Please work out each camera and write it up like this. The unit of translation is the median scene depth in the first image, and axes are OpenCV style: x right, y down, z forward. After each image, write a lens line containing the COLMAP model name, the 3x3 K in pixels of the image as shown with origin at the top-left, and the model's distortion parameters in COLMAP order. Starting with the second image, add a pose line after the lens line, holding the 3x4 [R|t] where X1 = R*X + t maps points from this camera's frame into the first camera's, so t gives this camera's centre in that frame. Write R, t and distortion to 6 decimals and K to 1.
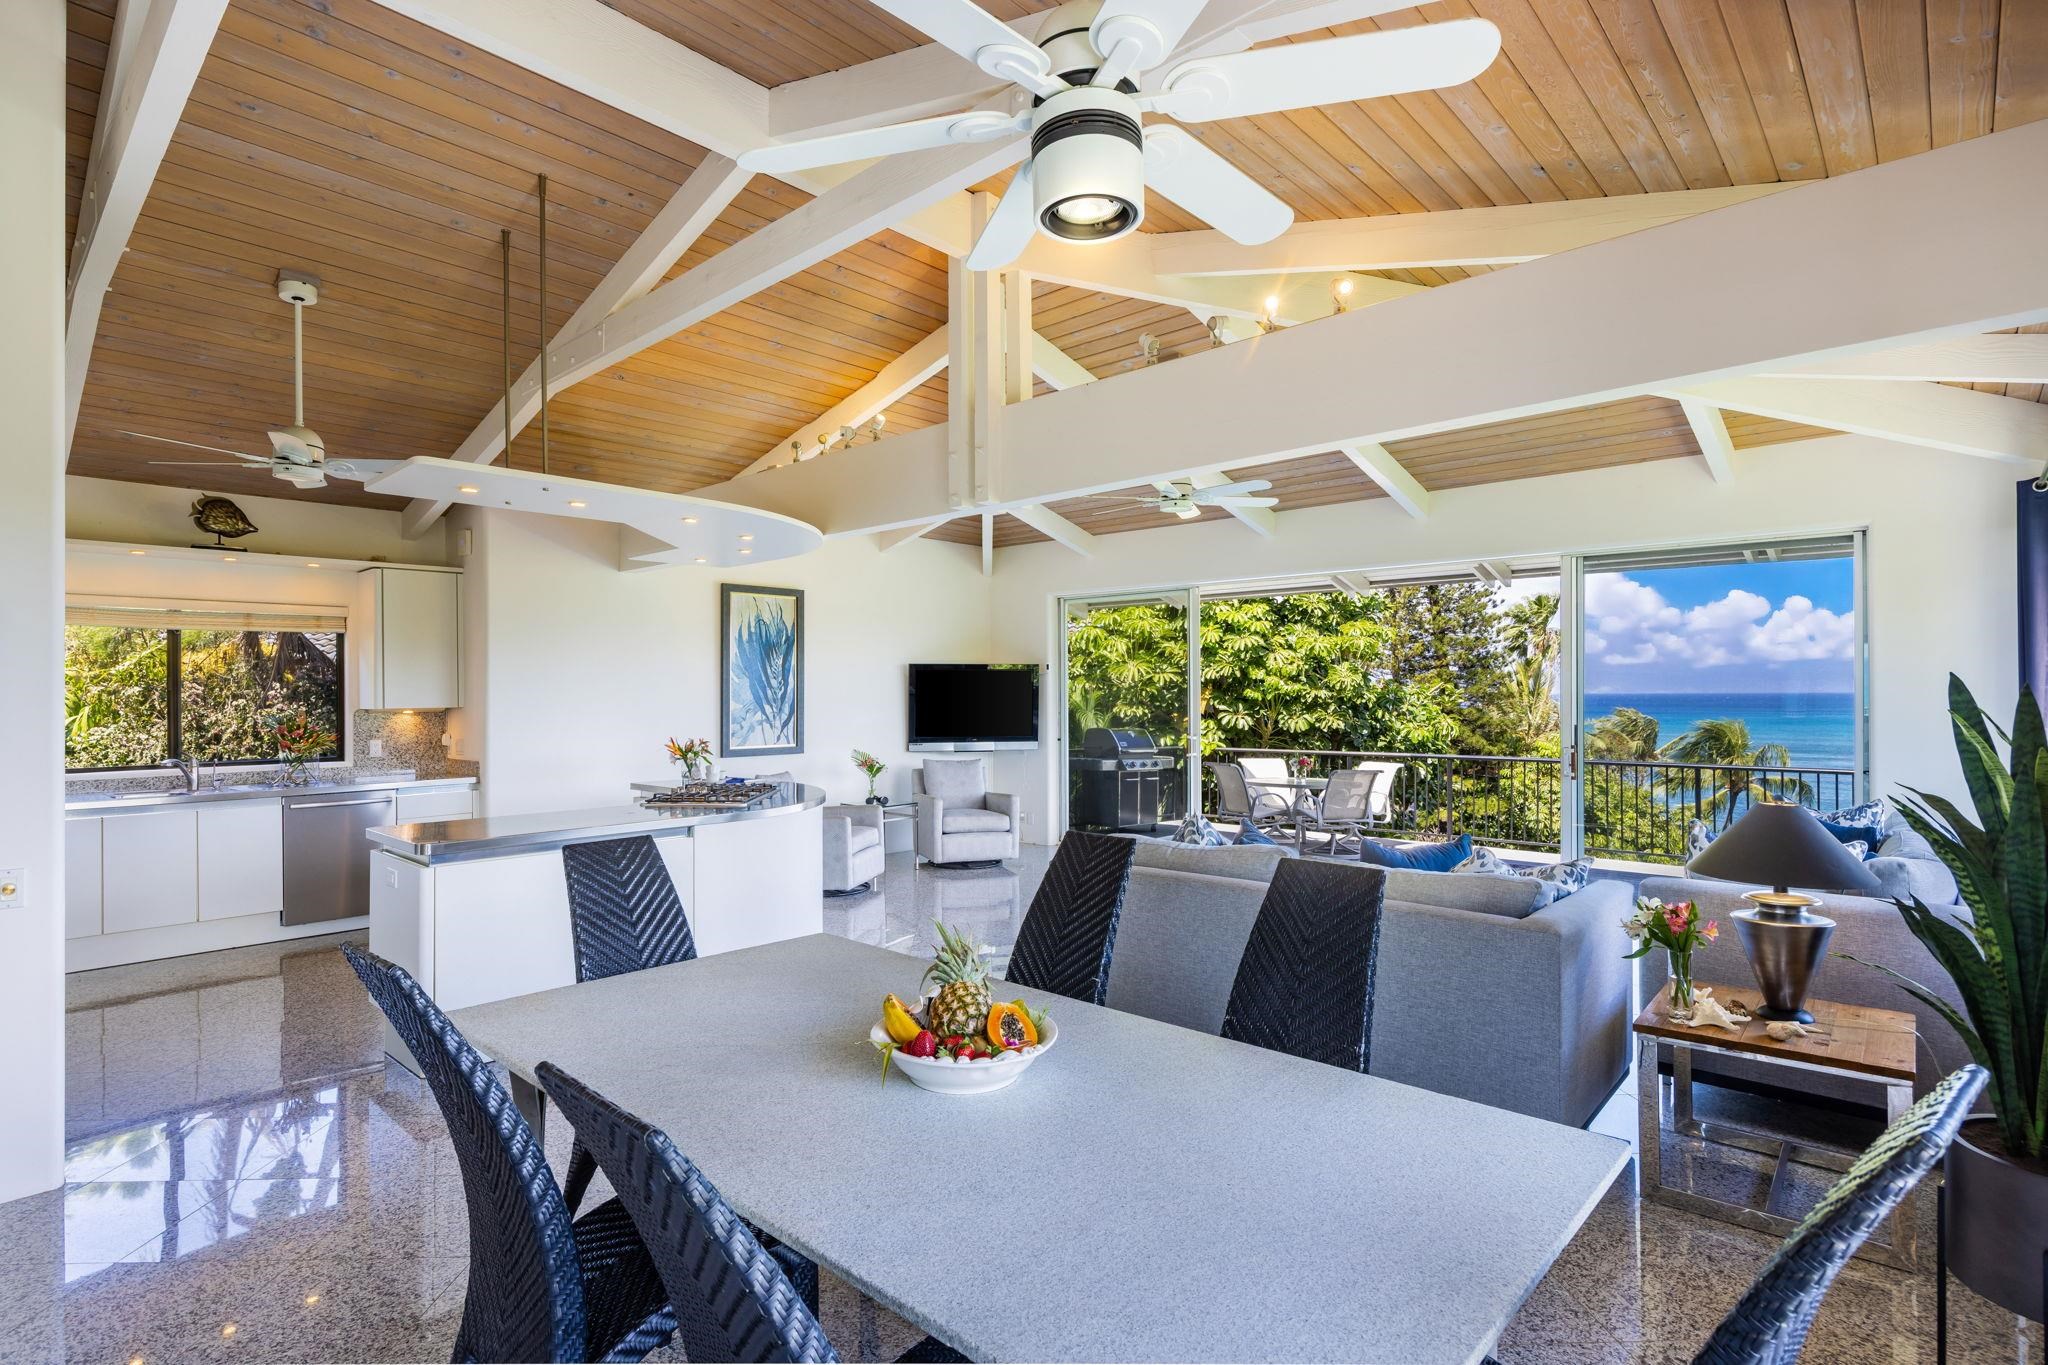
lens RADIAL K [[1038.5, 0, 1024.1], [0, 1038.5, 681.0], [0, 0, 1]] dist [0.005124, 0.000331]
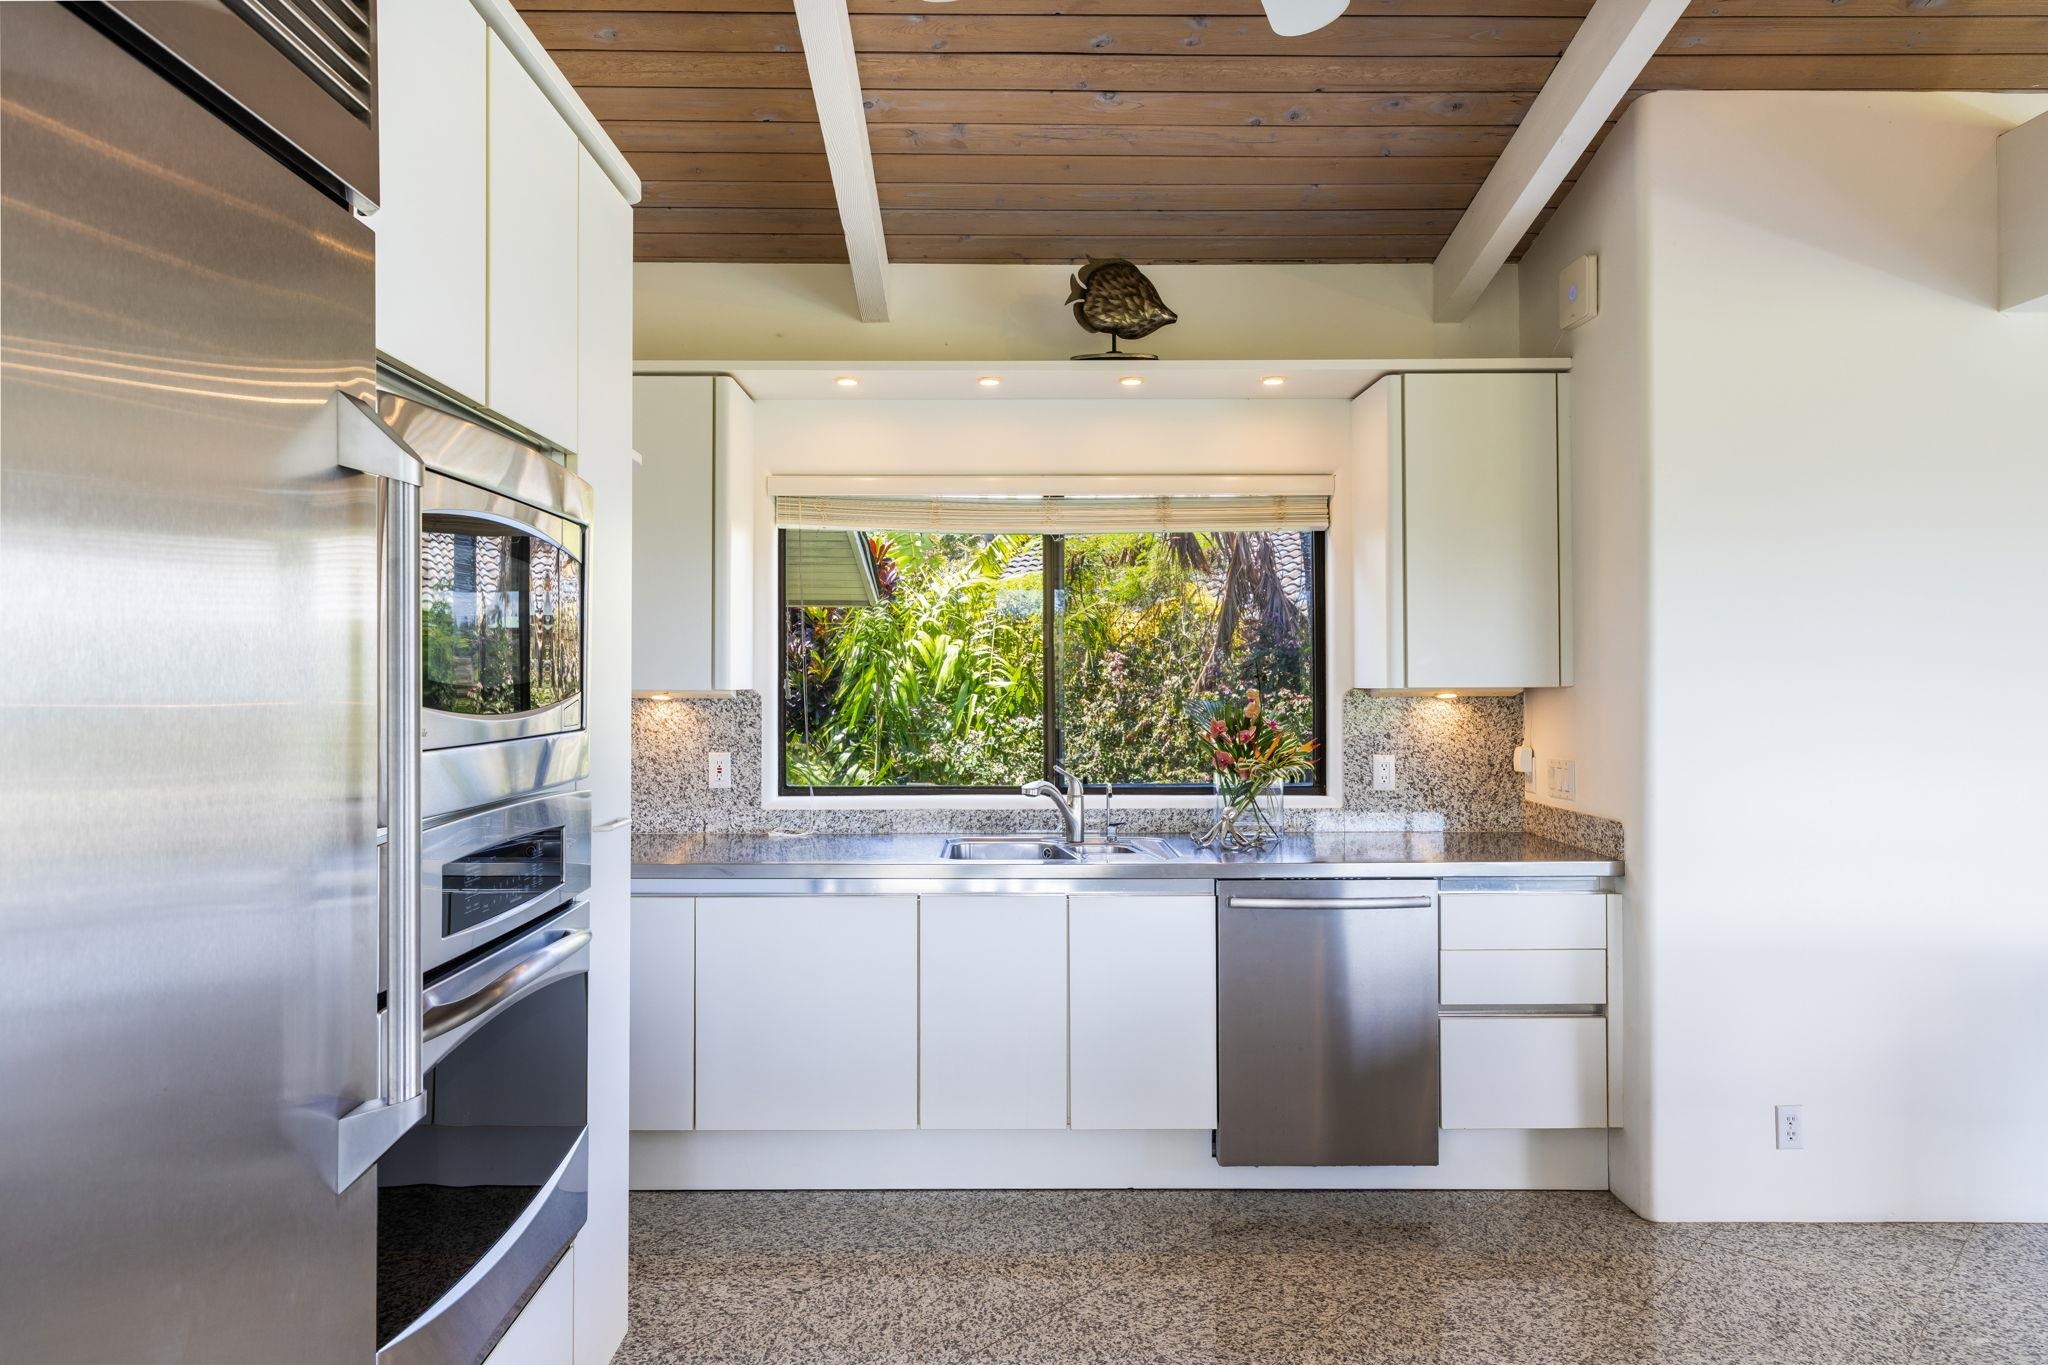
lens RADIAL K [[1188.7, 0, 1023.6], [0, 1188.7, 677.2], [0, 0, 1]] dist [-0.000269, -0.006341]
pose [[0.695423, 0.002366, -0.718597, -0.367779], [0.003196, 0.999975, 0.006385, 0.018846], [0.718594, -0.006737, 0.695397, 0.535384]]
